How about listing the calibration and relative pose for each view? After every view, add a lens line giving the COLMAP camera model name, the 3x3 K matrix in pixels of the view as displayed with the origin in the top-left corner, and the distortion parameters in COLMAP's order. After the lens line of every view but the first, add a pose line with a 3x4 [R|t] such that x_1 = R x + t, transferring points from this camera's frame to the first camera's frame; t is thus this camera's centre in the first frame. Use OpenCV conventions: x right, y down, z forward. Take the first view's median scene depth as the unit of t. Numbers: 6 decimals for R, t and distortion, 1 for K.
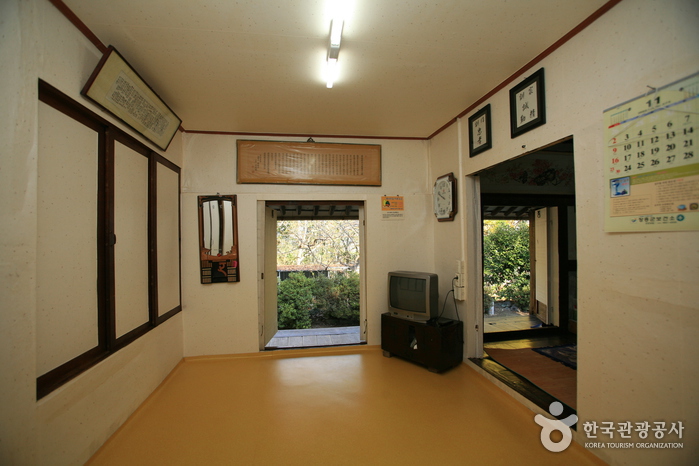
lens RADIAL K [[317.9, 0, 349.5], [0, 317.9, 233.0], [0, 0, 1]] dist [-0.080262, 0.032536]
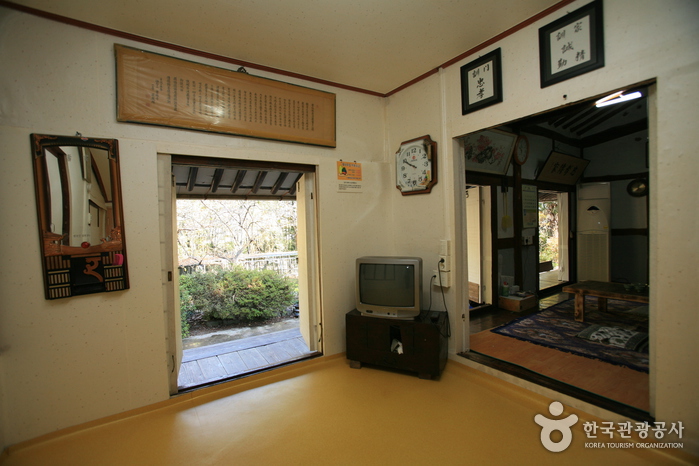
lens RADIAL K [[317.9, 0, 349.5], [0, 317.9, 233.0], [0, 0, 1]] dist [-0.080262, 0.032536]
pose [[0.914941, -0.023795, 0.402885, -0.196113], [0.010871, 0.999351, 0.034336, 0.034307], [-0.403440, -0.027035, 0.914607, 0.304109]]
